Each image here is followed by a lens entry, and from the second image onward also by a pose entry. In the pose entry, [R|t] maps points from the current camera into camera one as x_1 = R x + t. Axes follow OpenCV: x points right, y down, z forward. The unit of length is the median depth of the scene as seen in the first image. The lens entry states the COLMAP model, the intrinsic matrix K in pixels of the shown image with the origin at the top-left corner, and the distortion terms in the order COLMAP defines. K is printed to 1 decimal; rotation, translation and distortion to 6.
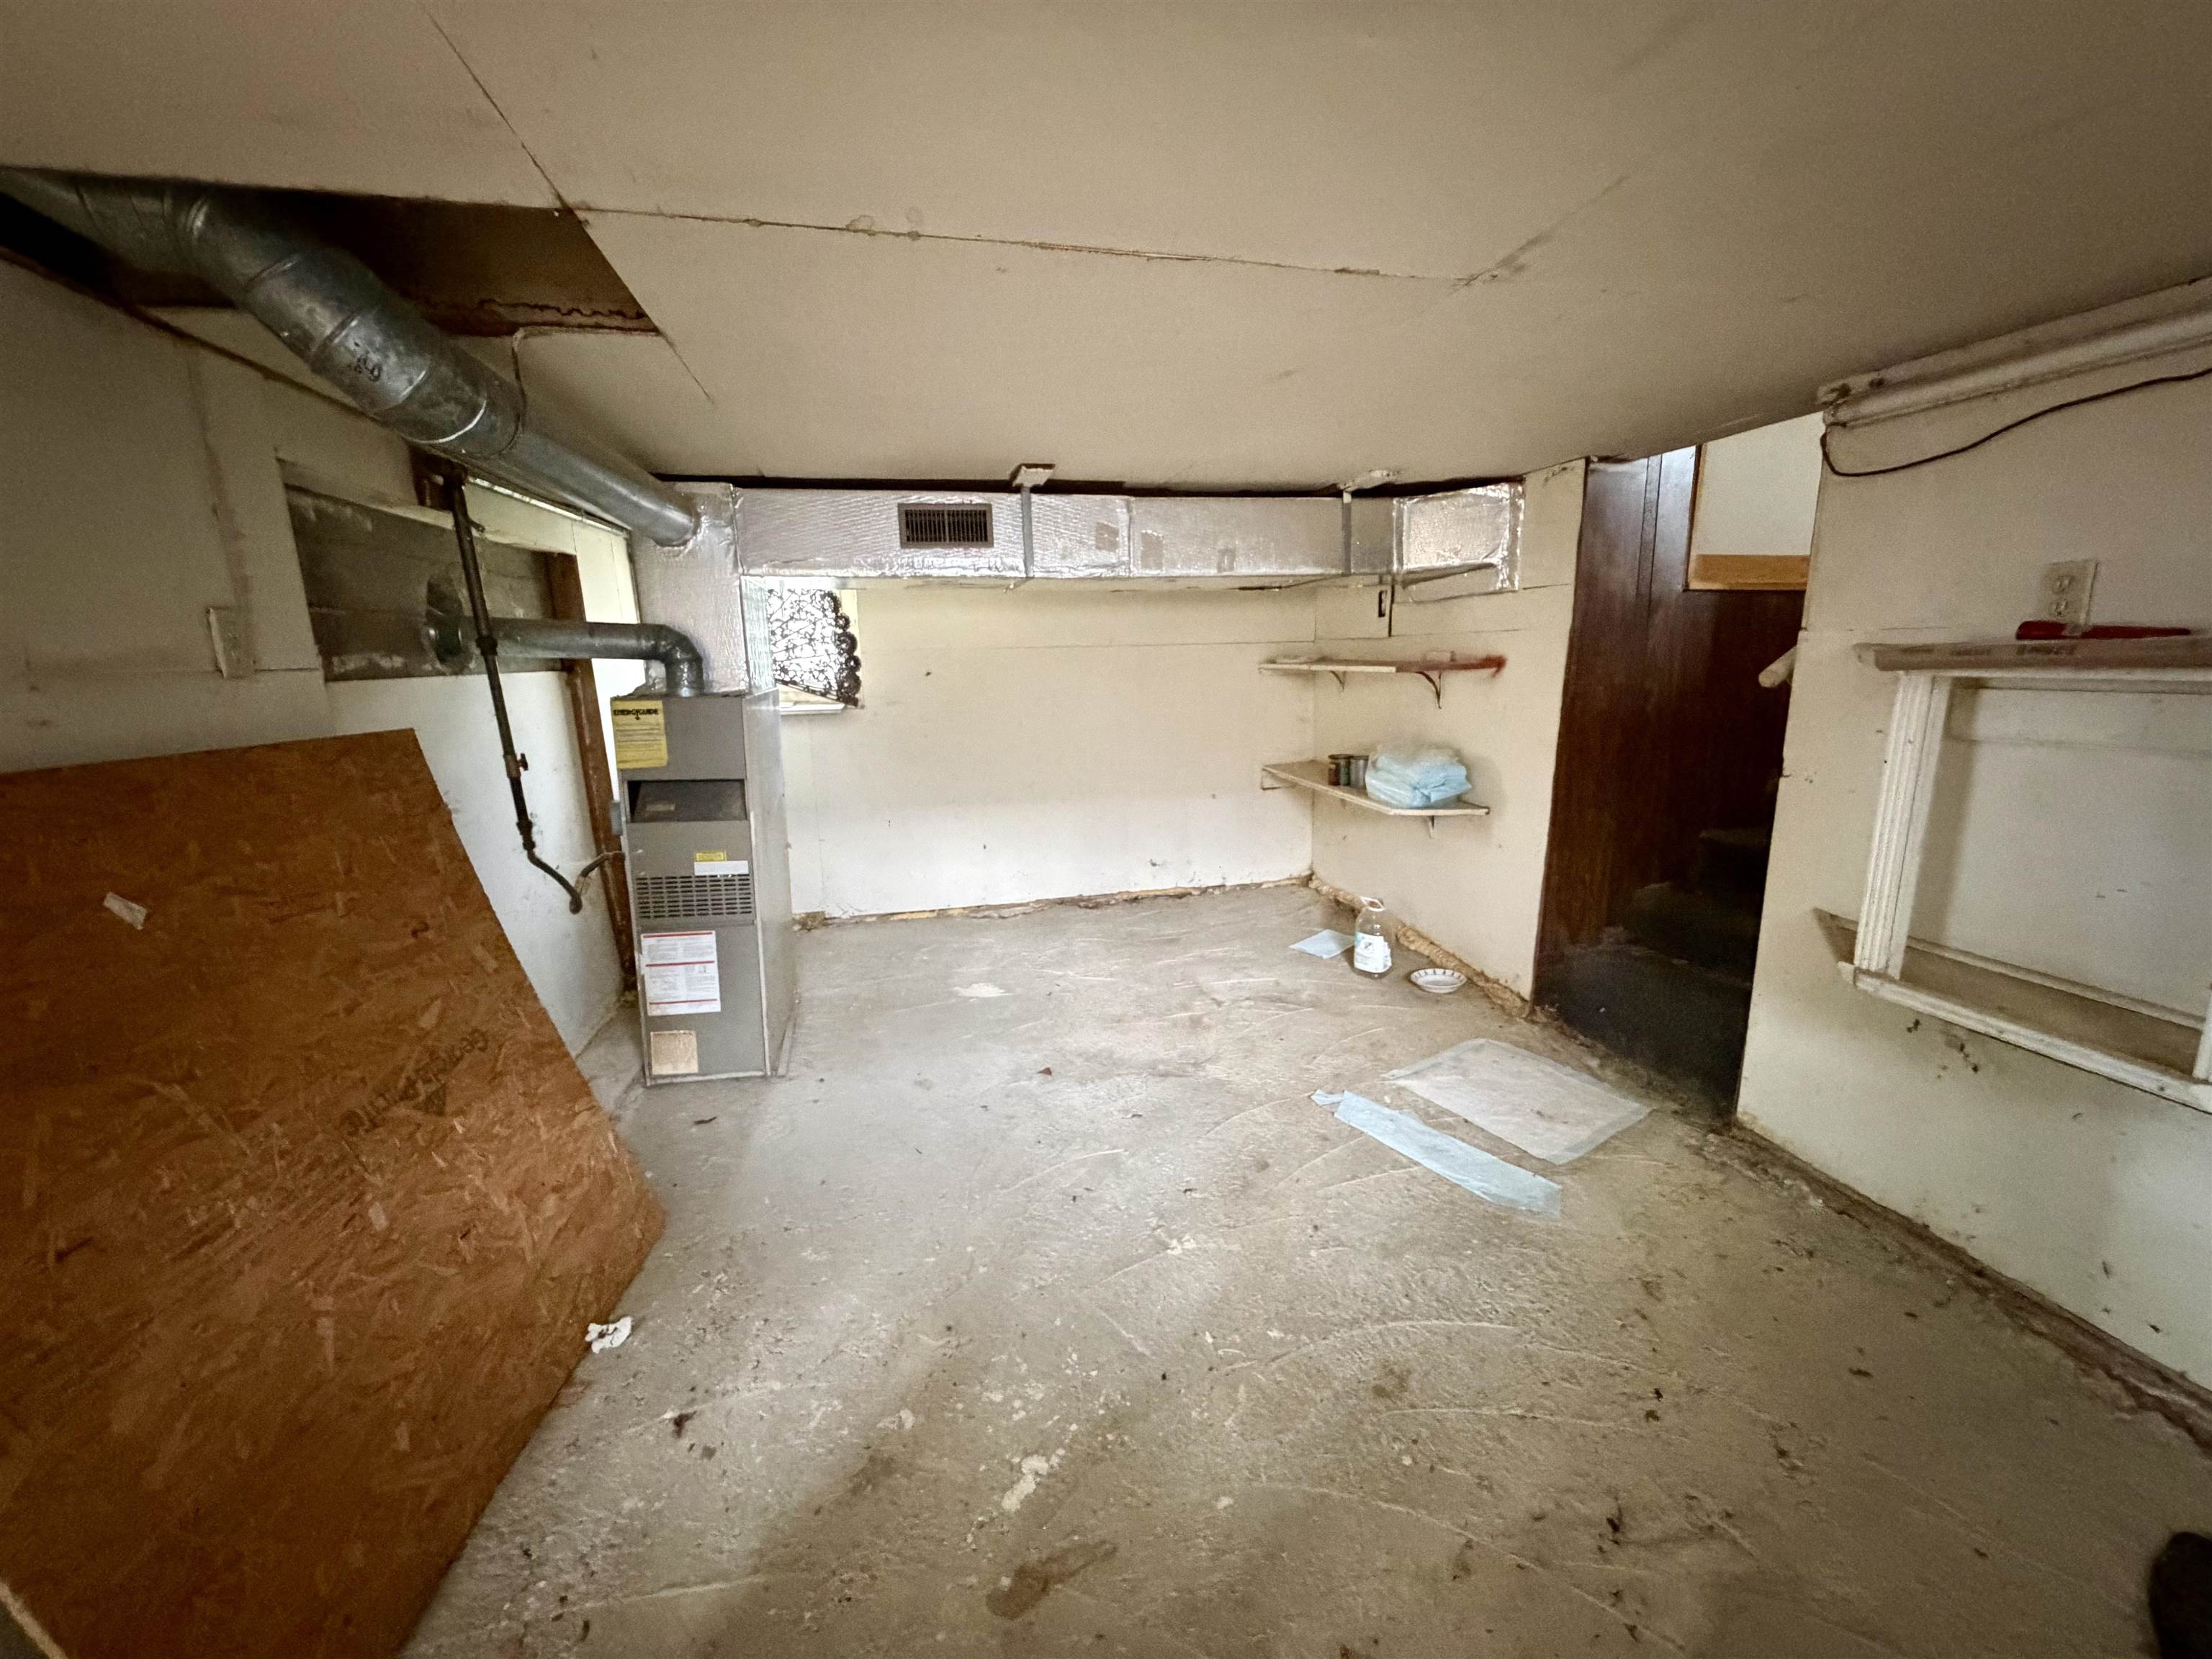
lens RADIAL K [[882.9, 0, 1106.0], [0, 882.9, 829.5], [0, 0, 1]] dist [0.002175, 0.000294]
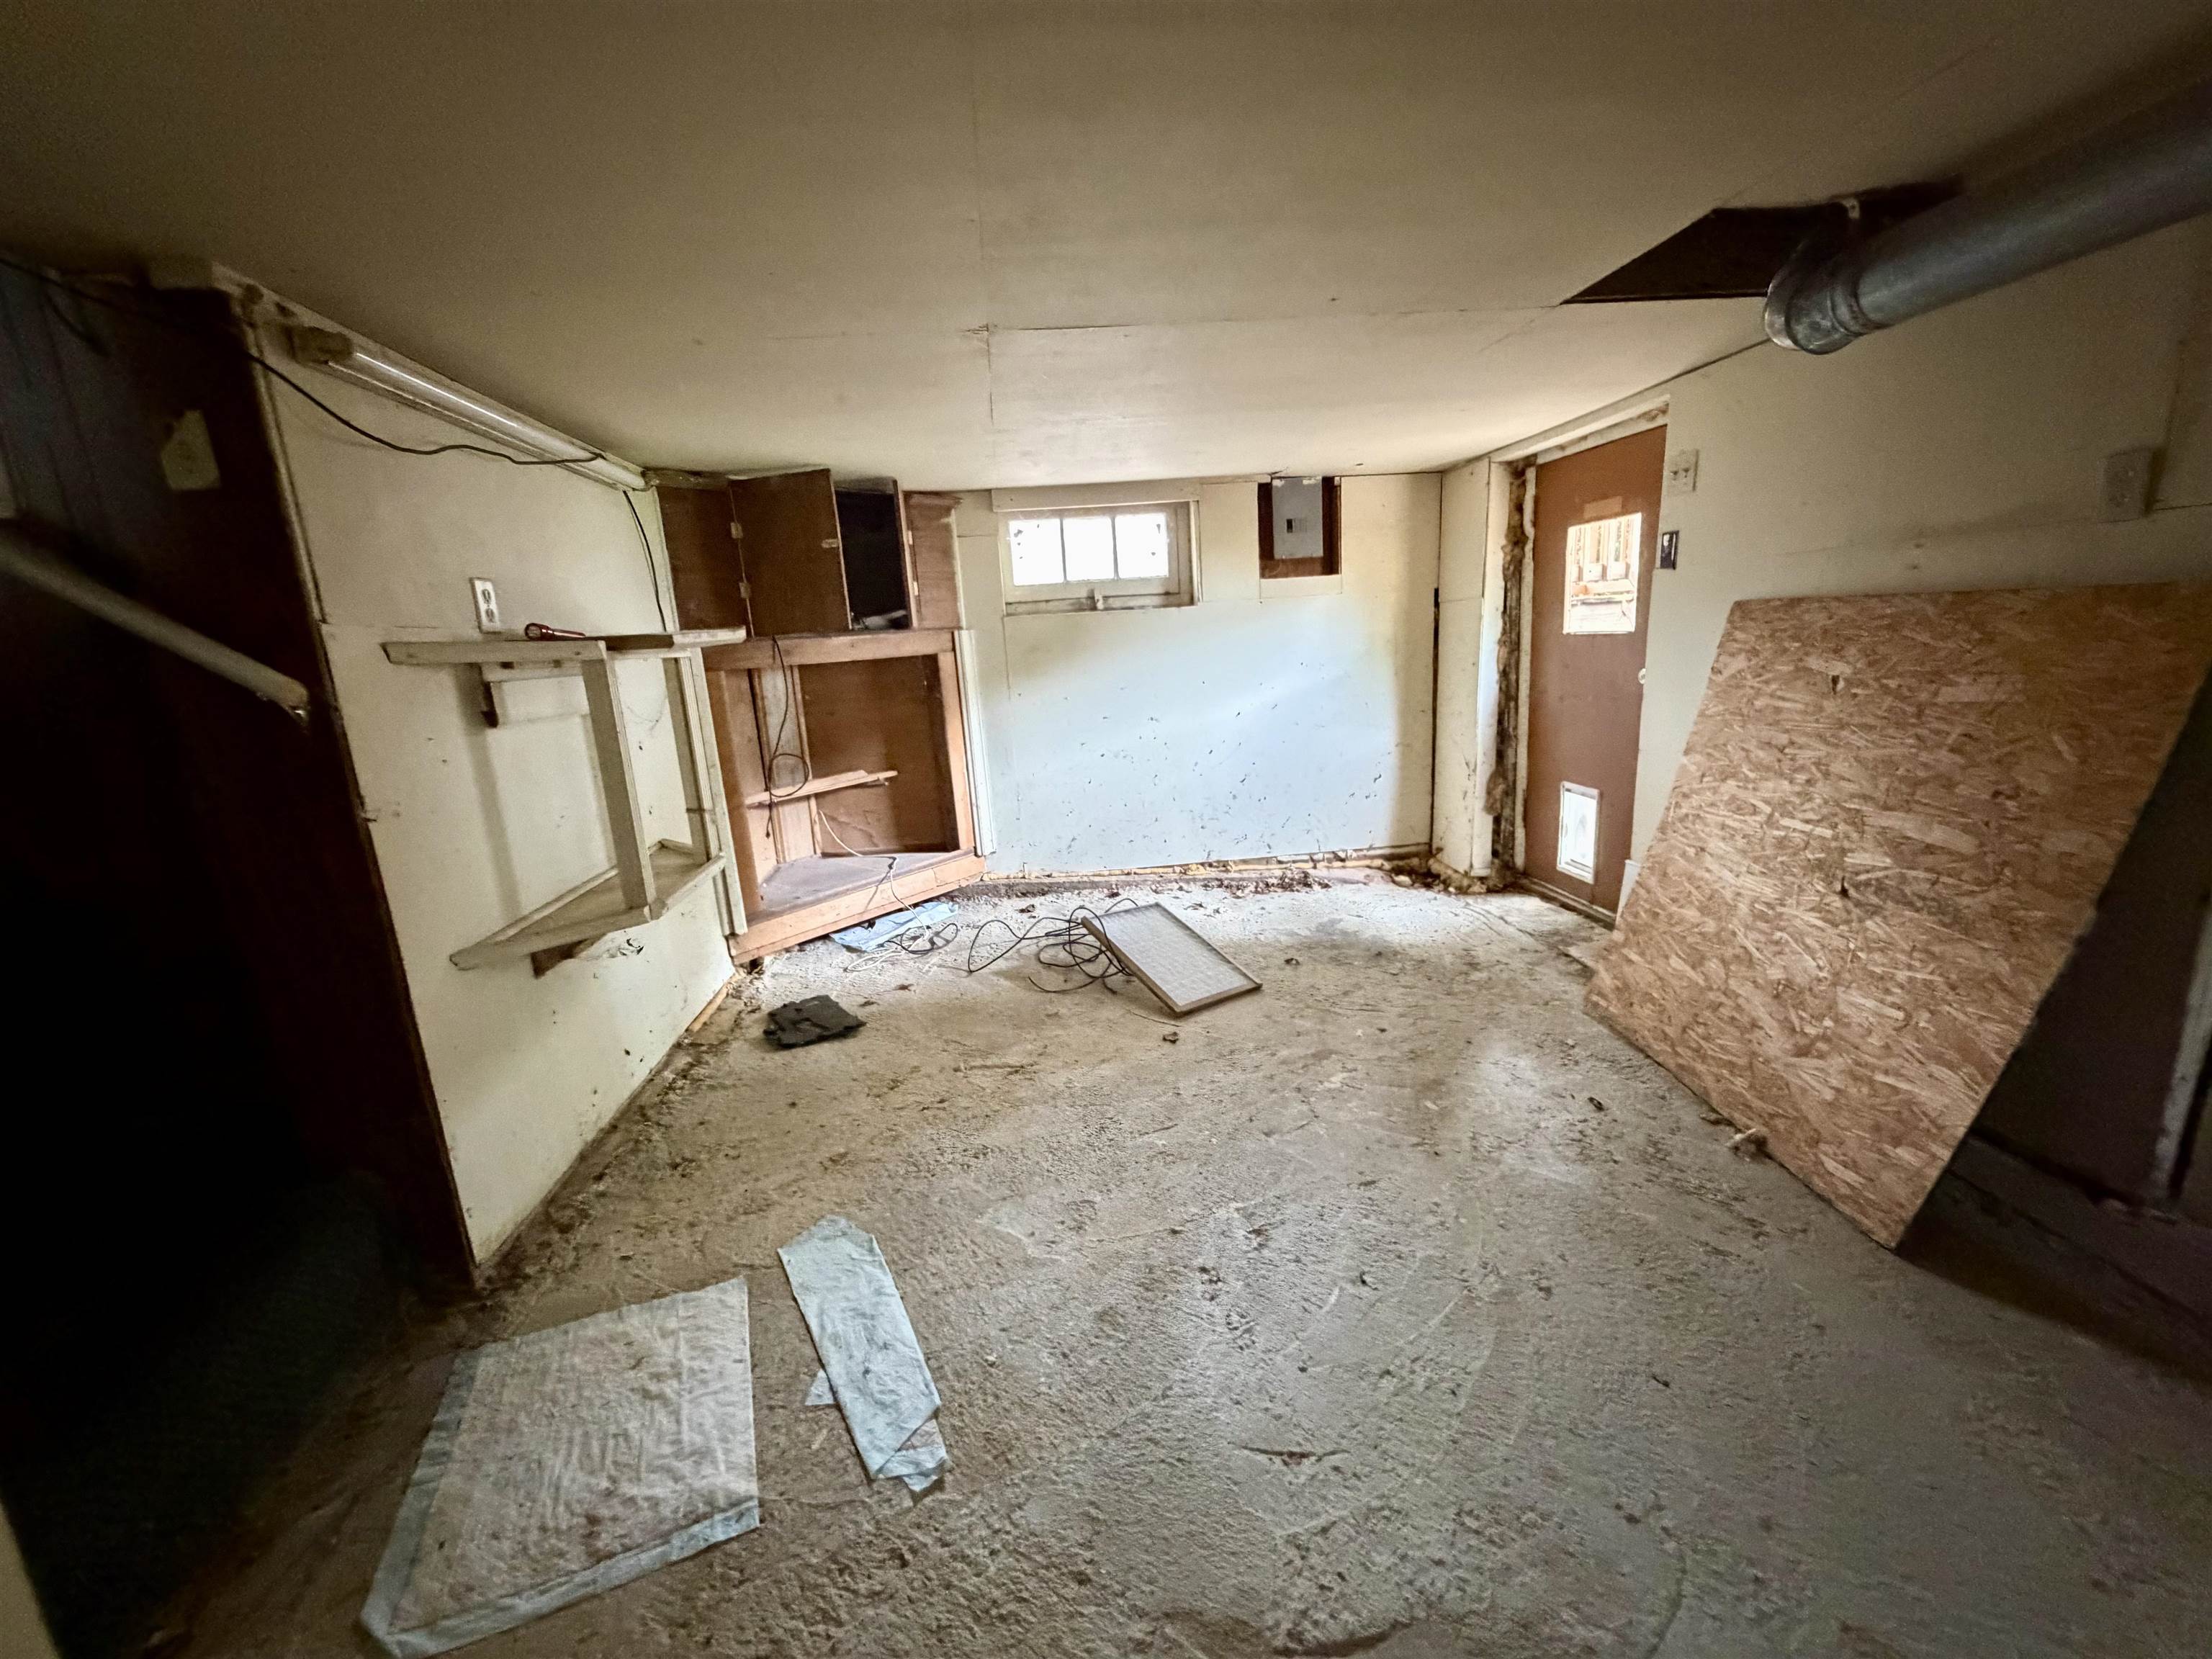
lens RADIAL K [[882.9, 0, 1106.0], [0, 882.9, 829.5], [0, 0, 1]] dist [0.002175, 0.000294]
pose [[-0.989408, 0.057477, 0.133301, 0.088385], [0.106143, 0.912865, 0.394223, -0.362617], [-0.099027, 0.404196, -0.909296, 2.130459]]
